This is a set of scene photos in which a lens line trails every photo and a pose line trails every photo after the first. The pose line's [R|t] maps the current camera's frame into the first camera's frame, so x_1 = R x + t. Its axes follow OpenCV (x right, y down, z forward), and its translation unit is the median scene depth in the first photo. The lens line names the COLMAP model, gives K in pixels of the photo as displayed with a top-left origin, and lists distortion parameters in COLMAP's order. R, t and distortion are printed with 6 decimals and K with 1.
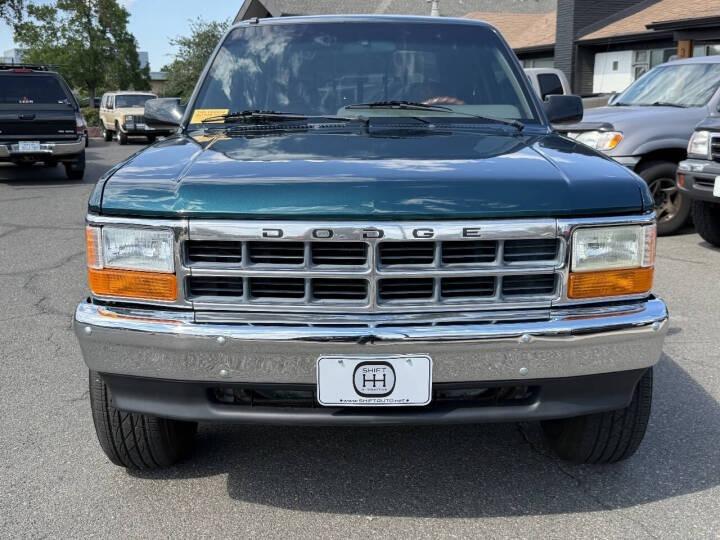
lens RADIAL K [[801.1, 0, 360.0], [0, 801.1, 270.0], [0, 0, 1]] dist [0.195851, -0.437989]
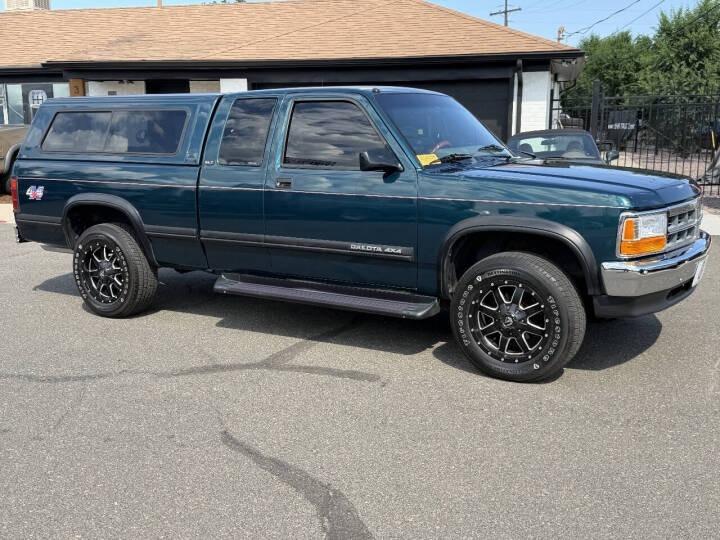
lens RADIAL K [[801.1, 0, 360.0], [0, 801.1, 270.0], [0, 0, 1]] dist [0.195851, -0.437989]
pose [[0.539321, -0.157968, 0.827151, -2.293966], [0.181302, 0.980994, 0.069136, -0.184921], [-0.822352, 0.112678, 0.557711, 0.506470]]
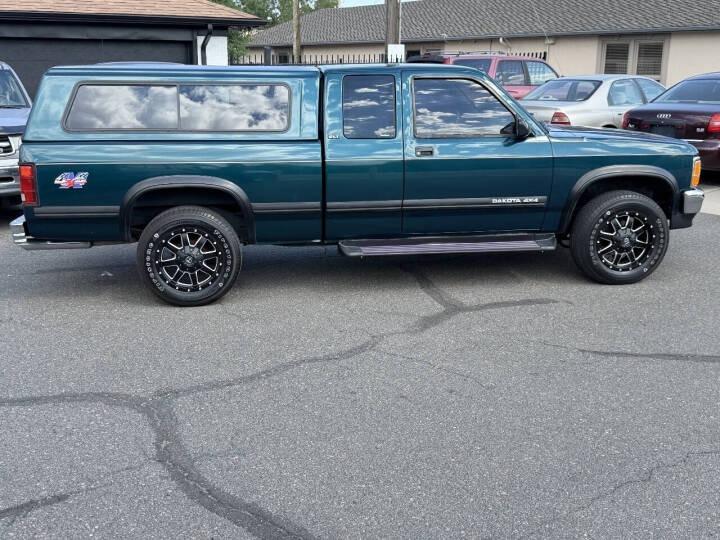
lens RADIAL K [[801.1, 0, 360.0], [0, 801.1, 270.0], [0, 0, 1]] dist [0.195851, -0.437989]
pose [[-0.141199, -0.236137, 0.961406, -3.068874], [0.202743, 0.943655, 0.261554, -0.694943], [-0.968998, 0.231850, -0.085368, 2.544214]]
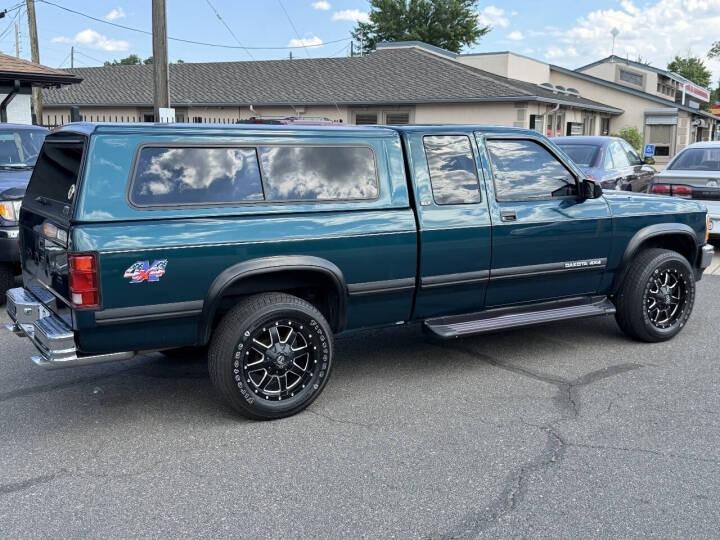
lens RADIAL K [[801.1, 0, 360.0], [0, 801.1, 270.0], [0, 0, 1]] dist [0.195851, -0.437989]
pose [[-0.510153, -0.138426, 0.848871, -2.302334], [0.174502, 0.949778, 0.259753, -0.889638], [-0.842195, 0.280643, -0.460376, 3.598527]]
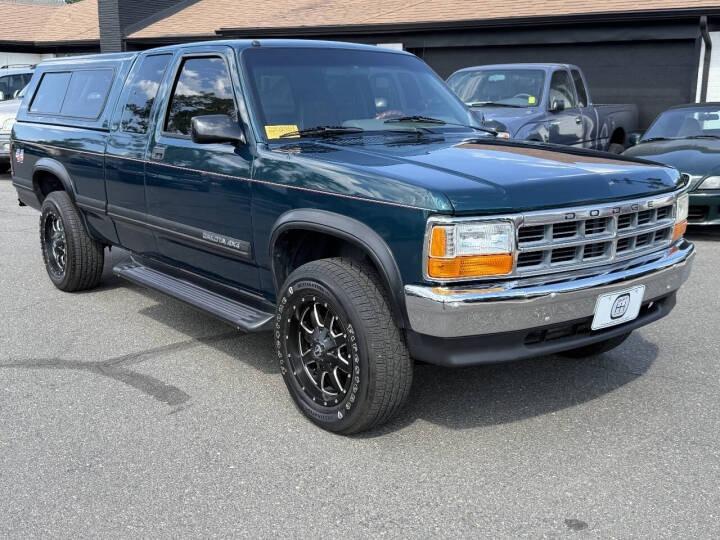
lens RADIAL K [[801.1, 0, 360.0], [0, 801.1, 270.0], [0, 0, 1]] dist [0.195851, -0.437989]
pose [[0.790850, -0.127946, 0.598487, -1.246982], [0.121257, 0.991275, 0.051686, -0.068539], [-0.599878, 0.031695, 0.799464, 0.066236]]
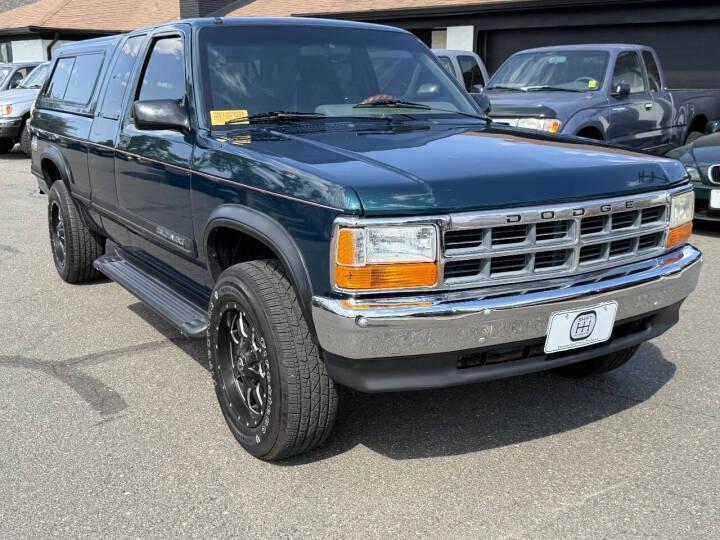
lens RADIAL K [[801.1, 0, 360.0], [0, 801.1, 270.0], [0, 0, 1]] dist [0.195851, -0.437989]
pose [[0.862176, -0.116774, 0.492966, -0.888676], [0.104899, 0.993133, 0.051791, -0.054451], [-0.495629, 0.007059, 0.868506, 0.057051]]
